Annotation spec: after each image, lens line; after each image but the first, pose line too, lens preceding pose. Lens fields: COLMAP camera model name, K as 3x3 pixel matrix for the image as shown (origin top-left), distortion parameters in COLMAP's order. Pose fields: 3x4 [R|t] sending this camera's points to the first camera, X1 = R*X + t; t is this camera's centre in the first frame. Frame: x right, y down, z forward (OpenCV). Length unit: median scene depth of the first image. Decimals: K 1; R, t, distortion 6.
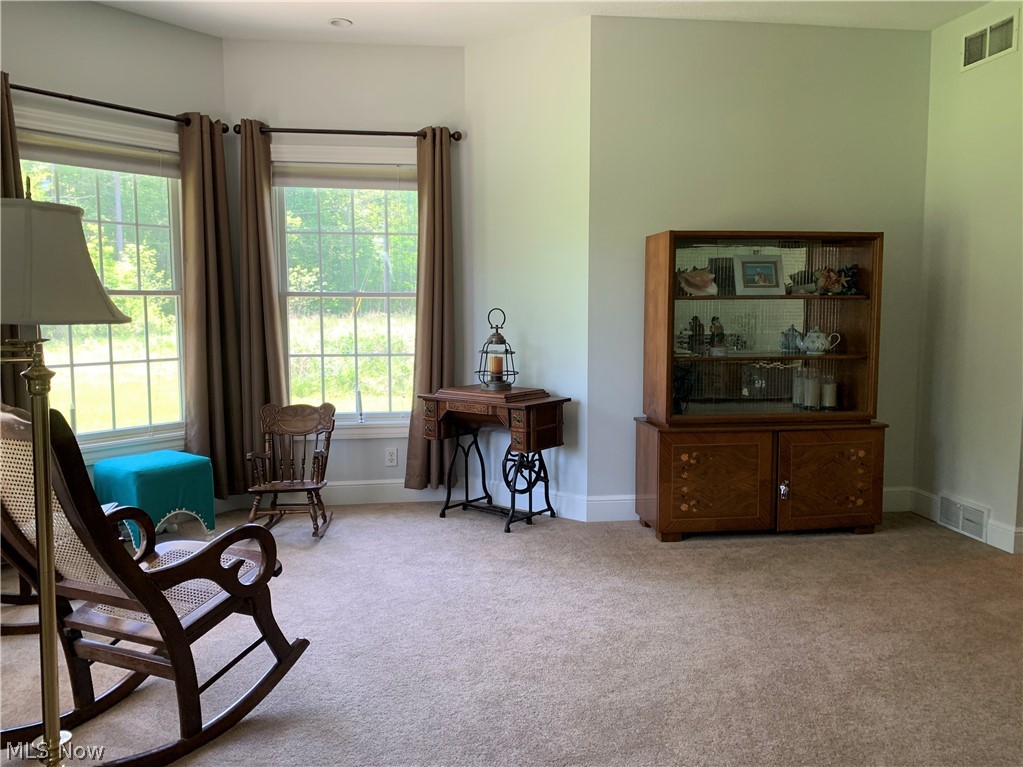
lens RADIAL K [[791.0, 0, 515.0], [0, 791.0, 375.5], [0, 0, 1]] dist [0.068386, -0.059030]
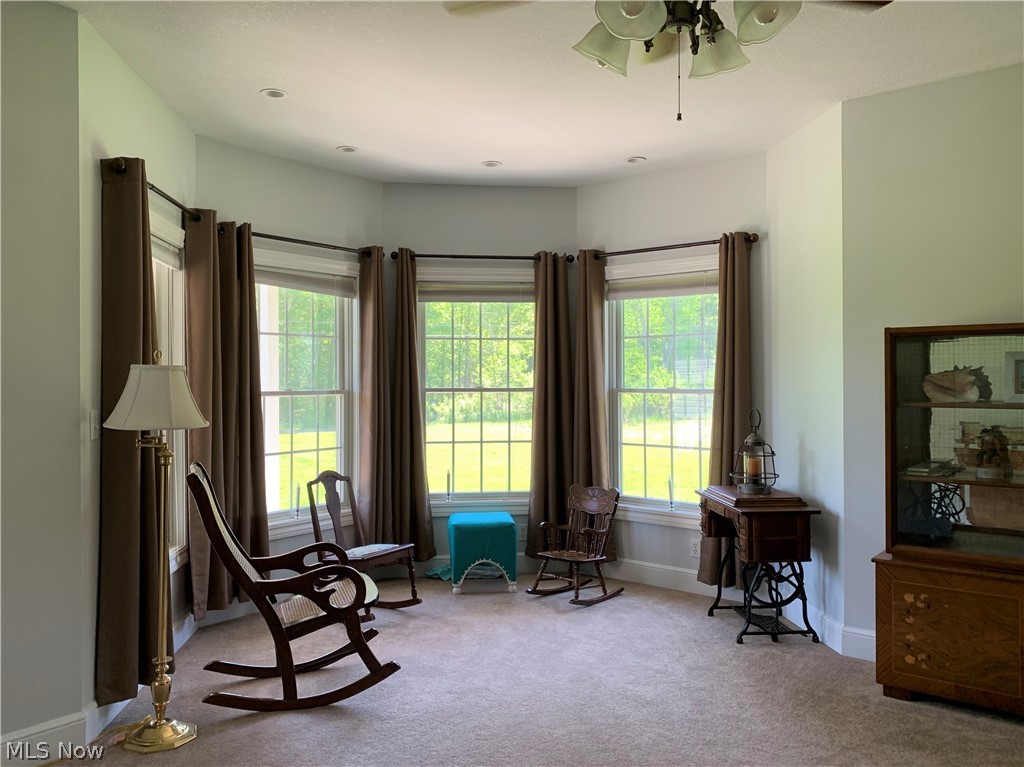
lens RADIAL K [[791.8, 0, 518.3], [0, 791.8, 384.2], [0, 0, 1]] dist [0.068386, -0.059030]
pose [[0.711608, 0.004780, -0.702561, 0.479533], [-0.065929, 0.996019, -0.060001, -0.038839], [0.699477, 0.089017, 0.709090, 0.095616]]
